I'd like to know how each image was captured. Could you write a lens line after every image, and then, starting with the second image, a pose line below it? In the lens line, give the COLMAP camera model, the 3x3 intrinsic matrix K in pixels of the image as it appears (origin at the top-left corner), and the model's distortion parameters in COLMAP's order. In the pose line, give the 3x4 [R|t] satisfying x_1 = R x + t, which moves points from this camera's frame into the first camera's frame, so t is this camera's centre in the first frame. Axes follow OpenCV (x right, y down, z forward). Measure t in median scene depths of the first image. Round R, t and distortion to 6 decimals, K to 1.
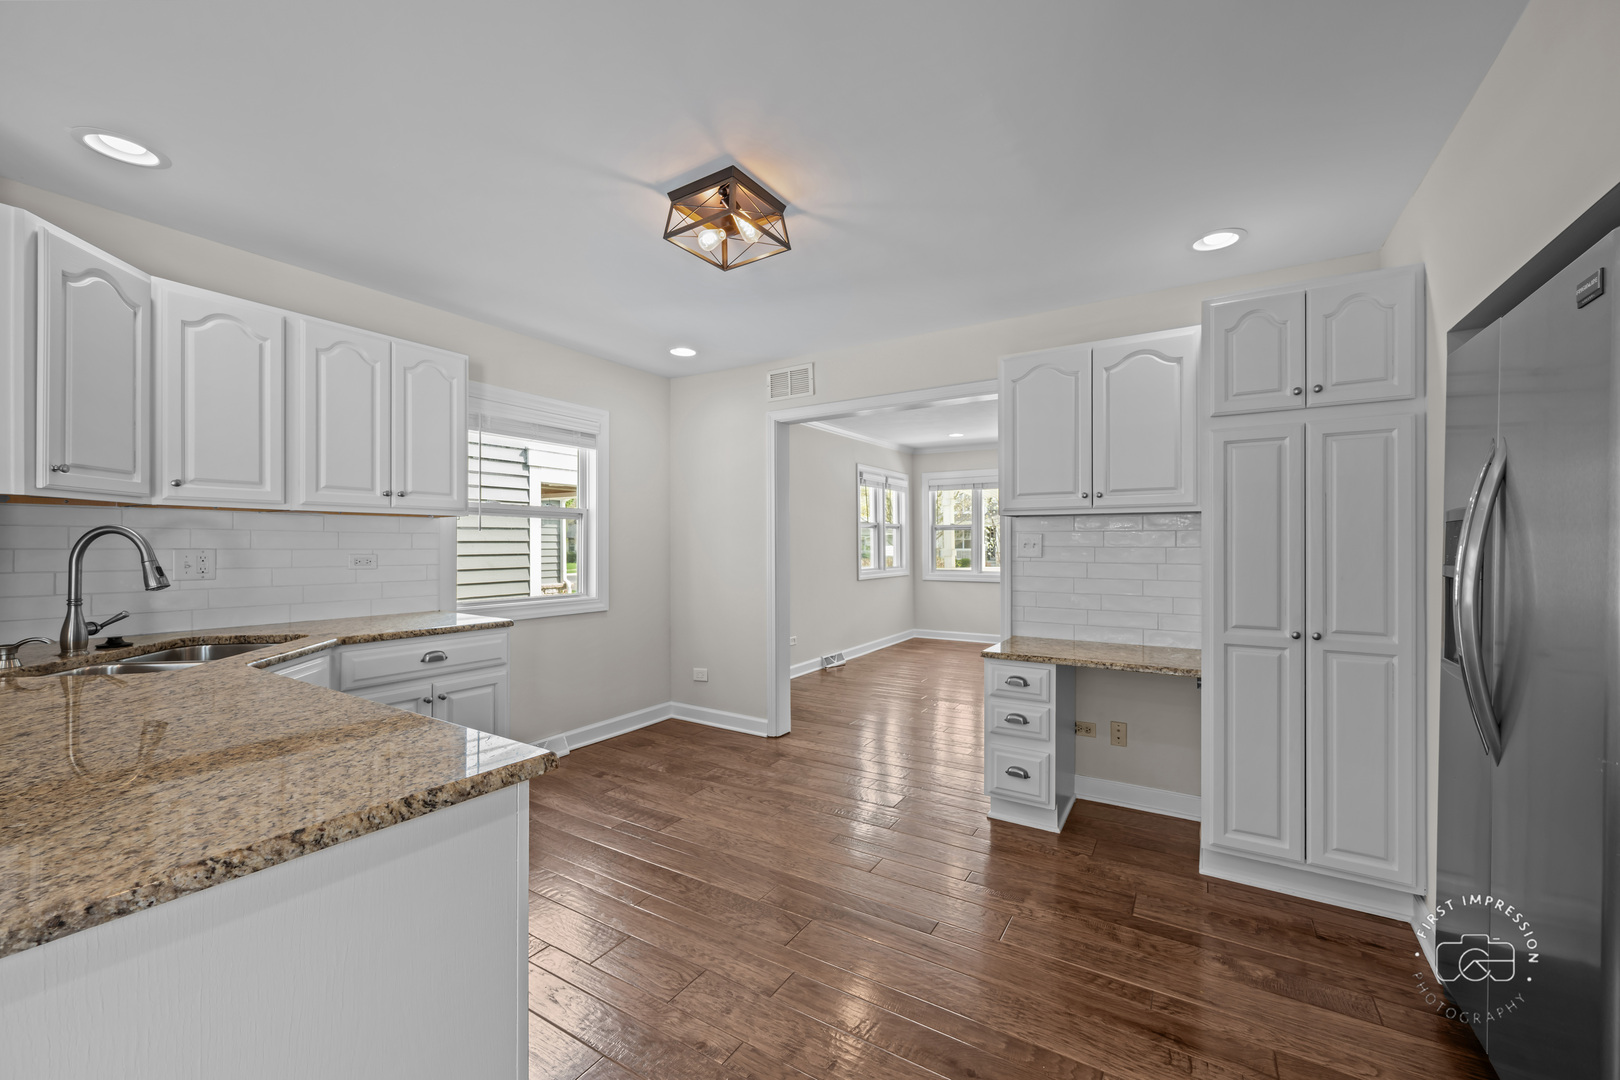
lens RADIAL K [[637.5, 0, 816.2], [0, 637.5, 541.3], [0, 0, 1]] dist [-0.001771, 0.000425]
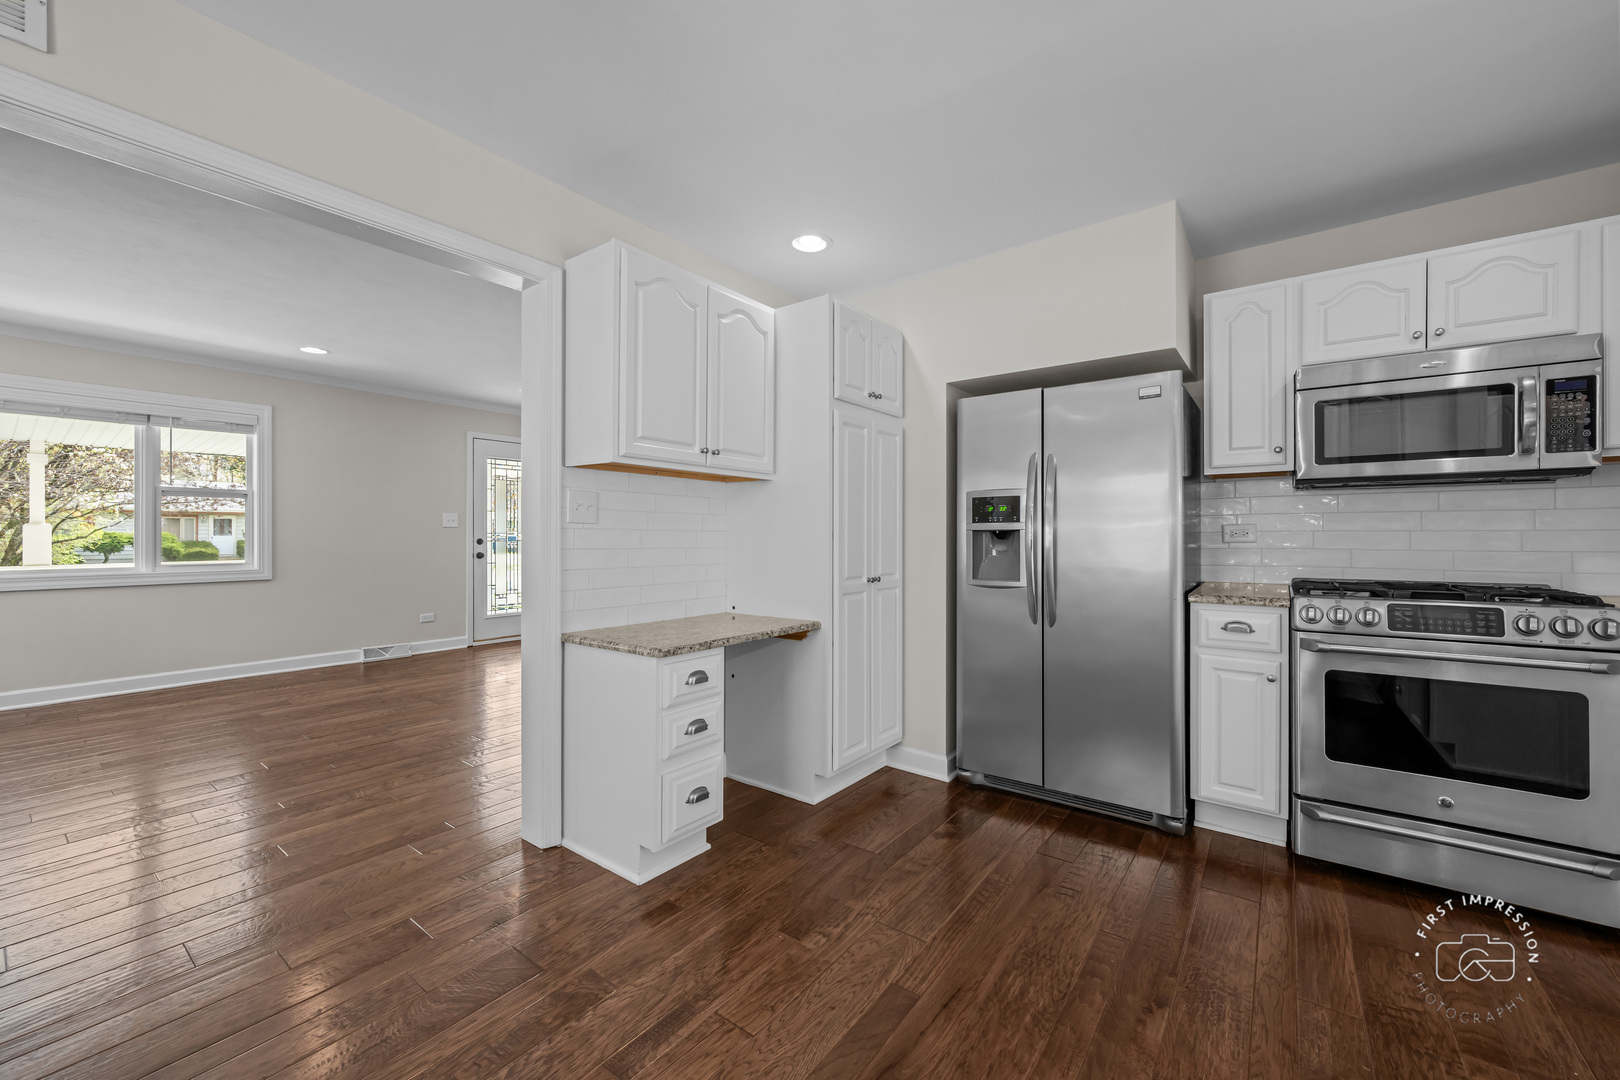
lens RADIAL K [[637.5, 0, 817.4], [0, 637.5, 532.2], [0, 0, 1]] dist [-0.001771, 0.000425]
pose [[0.090661, 0.008362, 0.995847, -0.431902], [-0.005598, 0.999953, -0.007887, 0.045814], [-0.995866, -0.004860, 0.090704, 0.761658]]
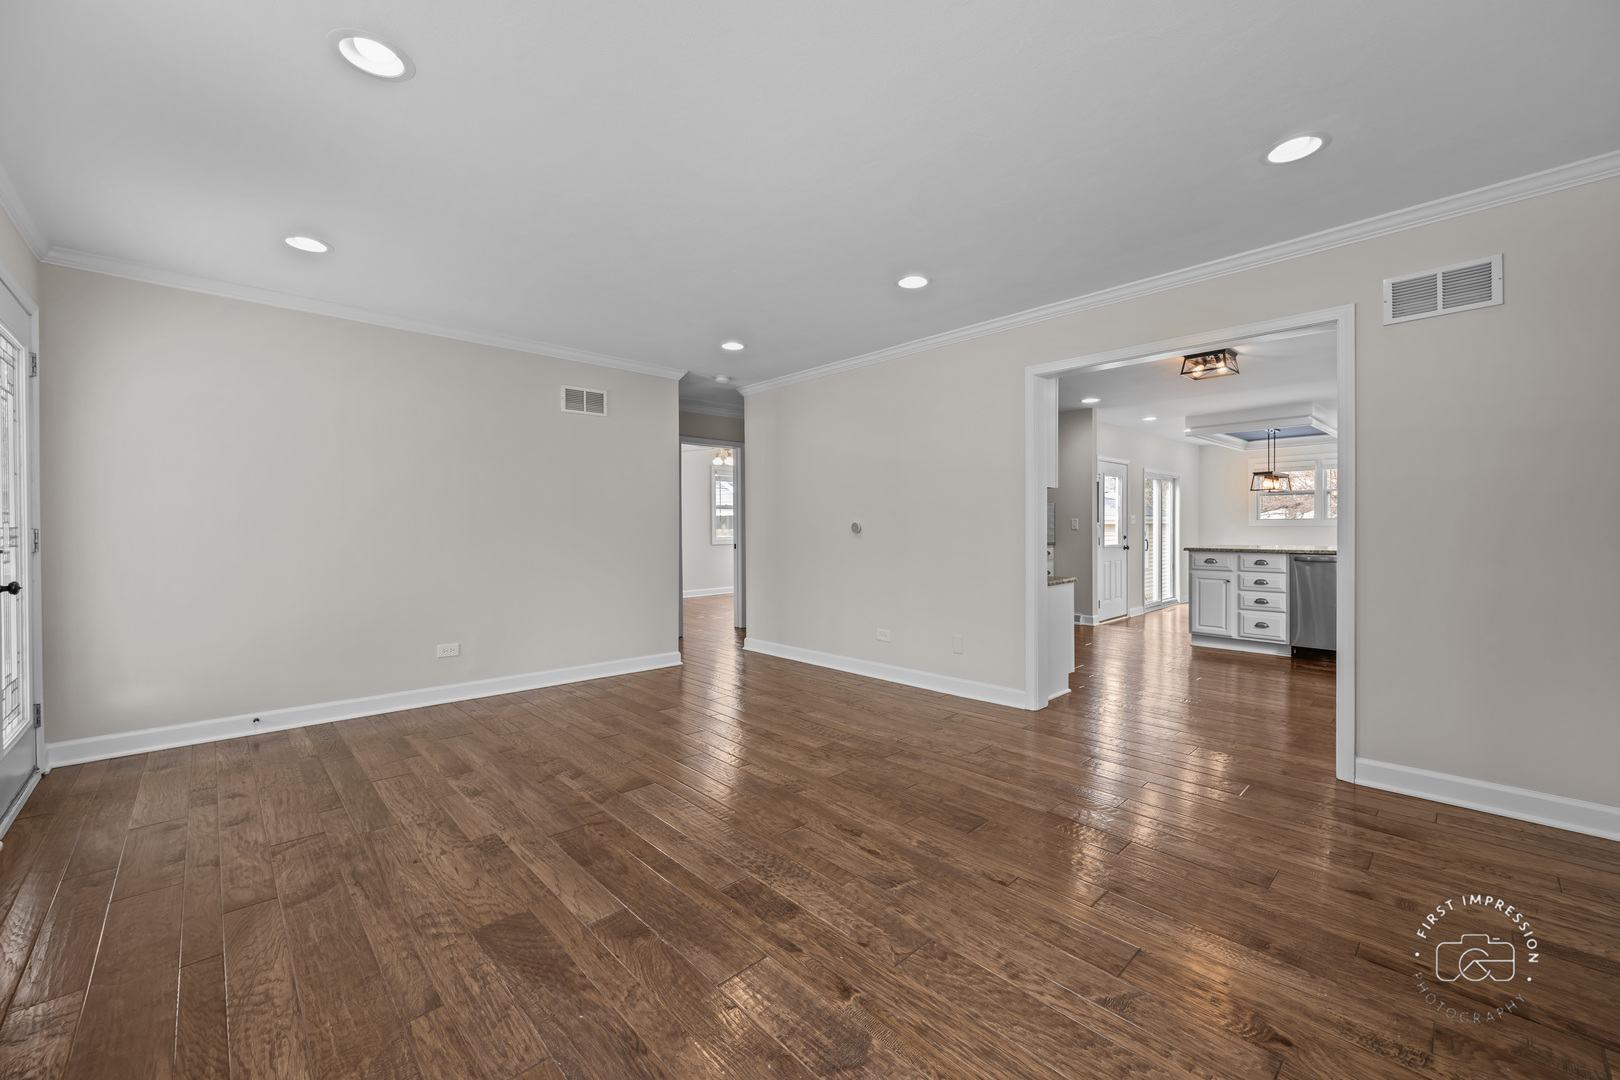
lens RADIAL K [[637.5, 0, 814.5], [0, 637.5, 524.3], [0, 0, 1]] dist [-0.001771, 0.000425]
pose [[-0.965546, 0.006863, 0.260143, 0.474684], [0.005944, 0.999973, -0.004320, 0.044390], [-0.260166, -0.002625, -0.965560, 2.677117]]
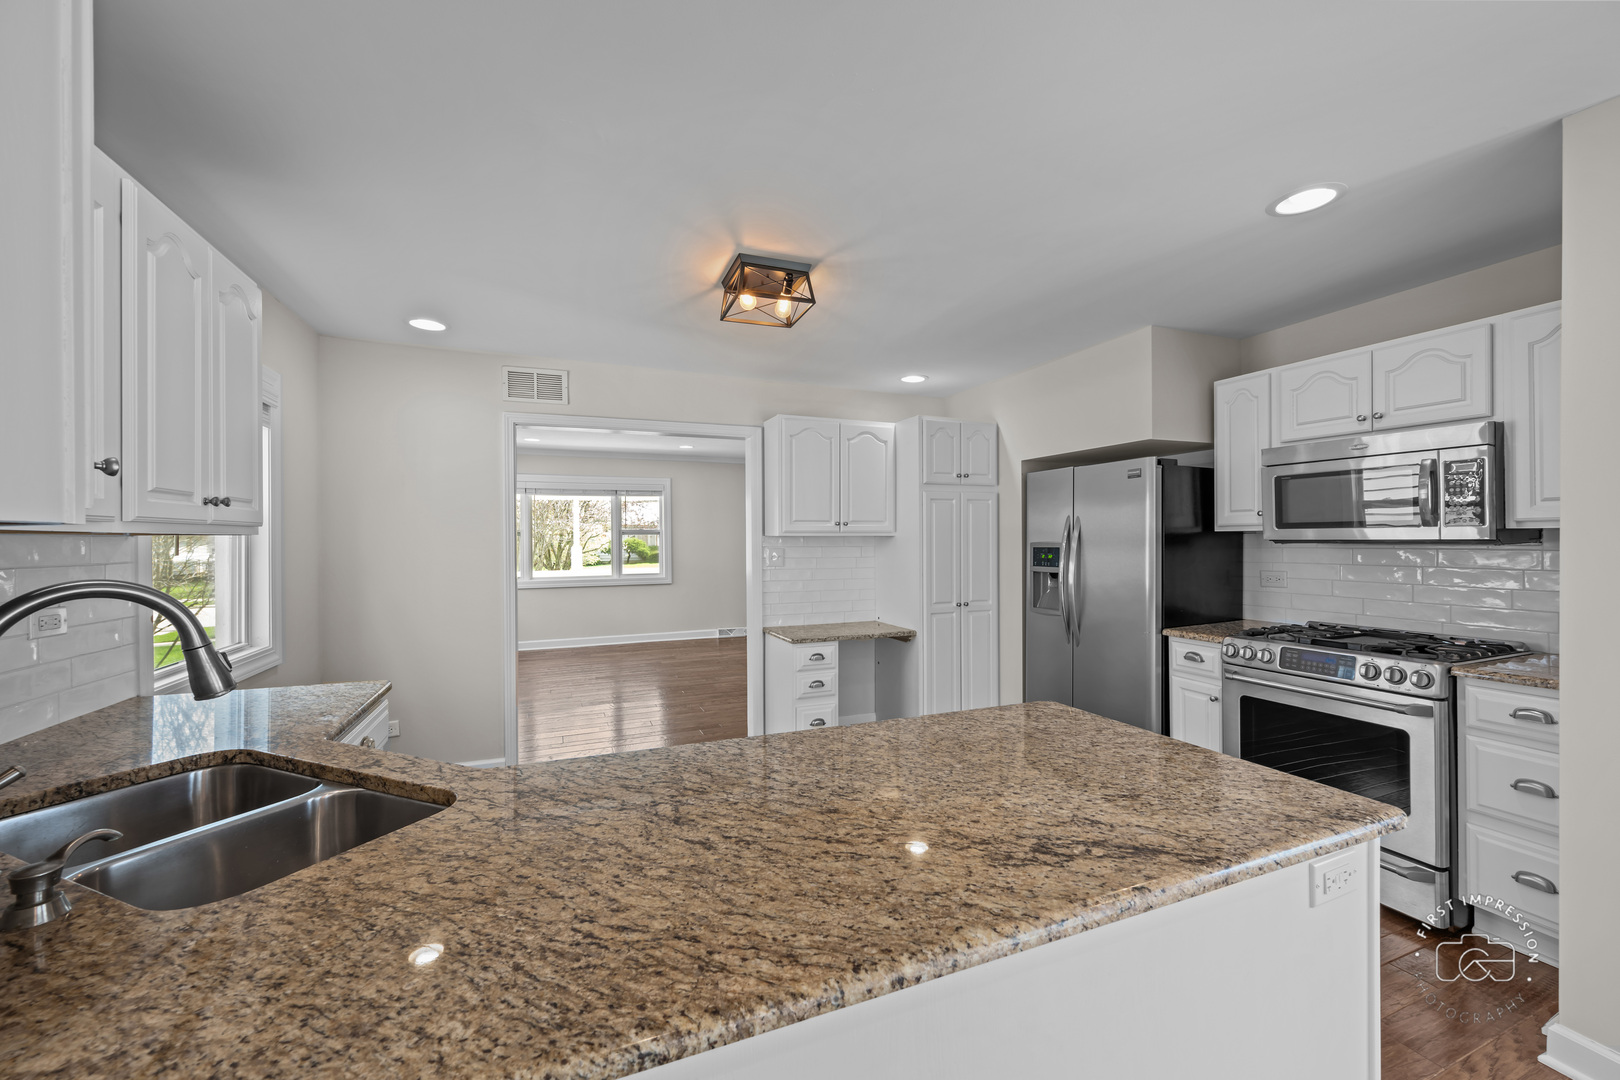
lens RADIAL K [[637.5, 0, 817.4], [0, 637.5, 540.7], [0, 0, 1]] dist [-0.001771, 0.000425]
pose [[0.584927, -0.004611, 0.811072, -0.786539], [0.000735, 0.999986, 0.005155, -0.040192], [-0.811085, -0.002419, 0.584923, 0.180785]]
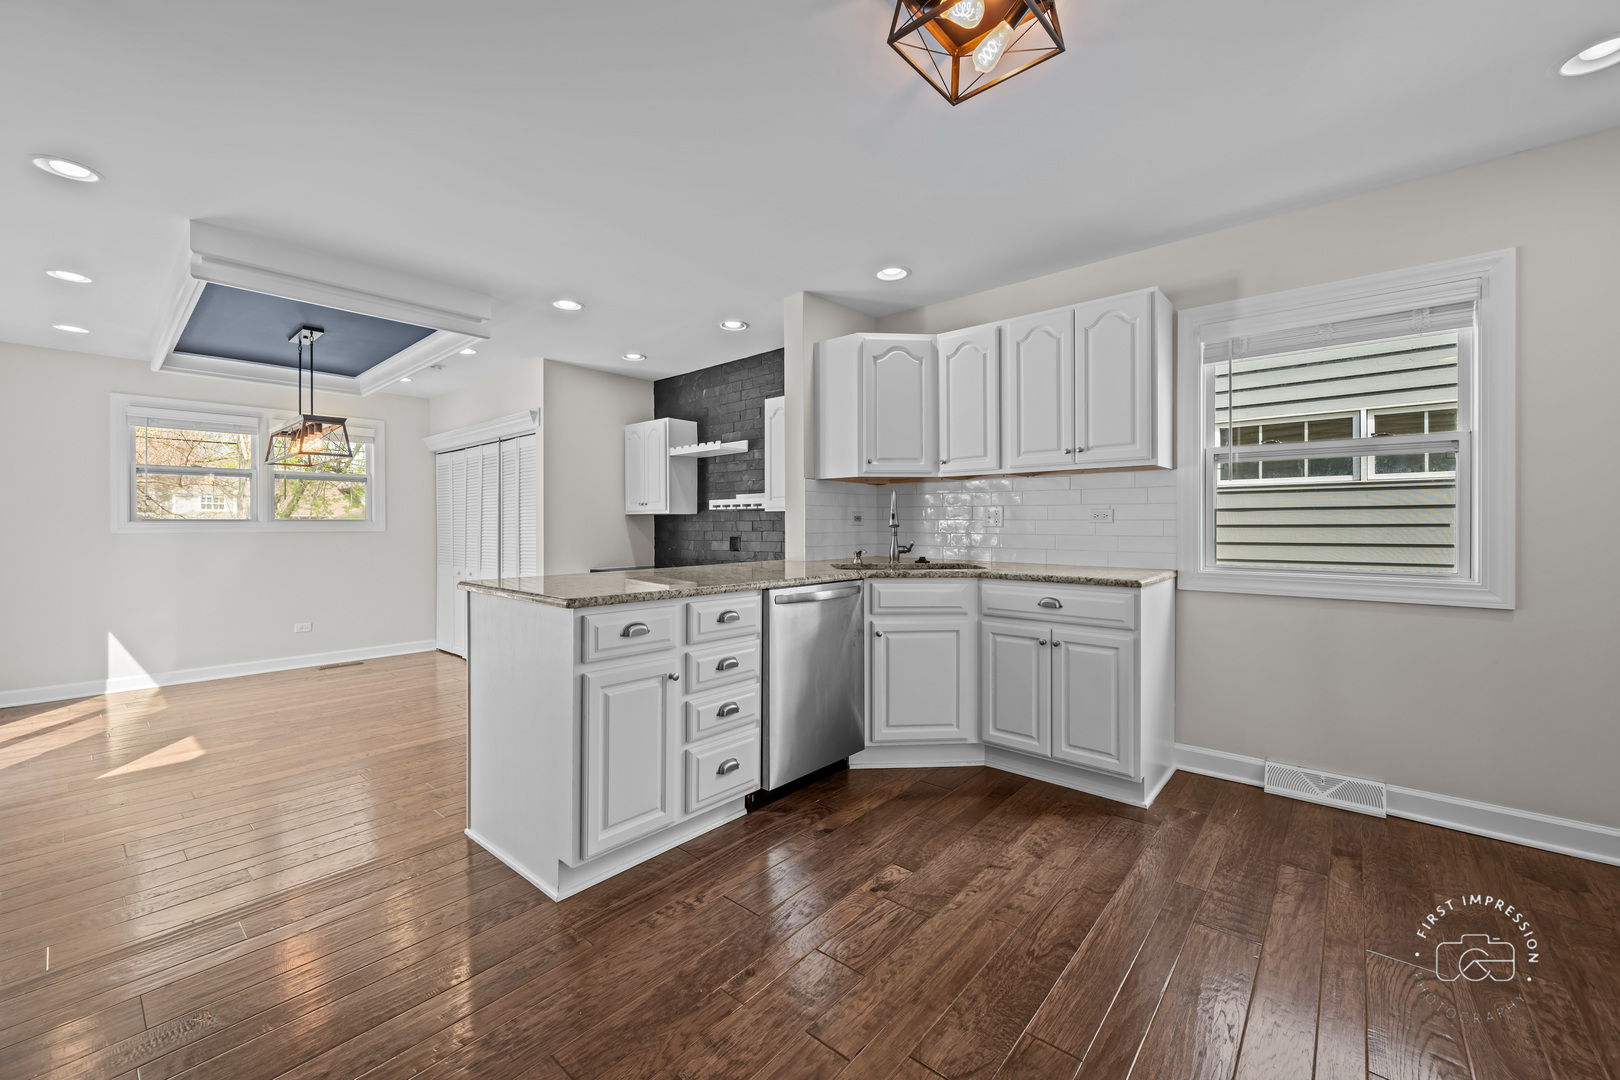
lens RADIAL K [[637.5, 0, 806.7], [0, 637.5, 526.8], [0, 0, 1]] dist [-0.001771, 0.000425]
pose [[-0.156664, -0.003073, -0.987647, 0.442661], [0.004676, 0.999982, -0.003853, 0.053383], [0.987641, -0.005222, -0.156647, 0.695967]]
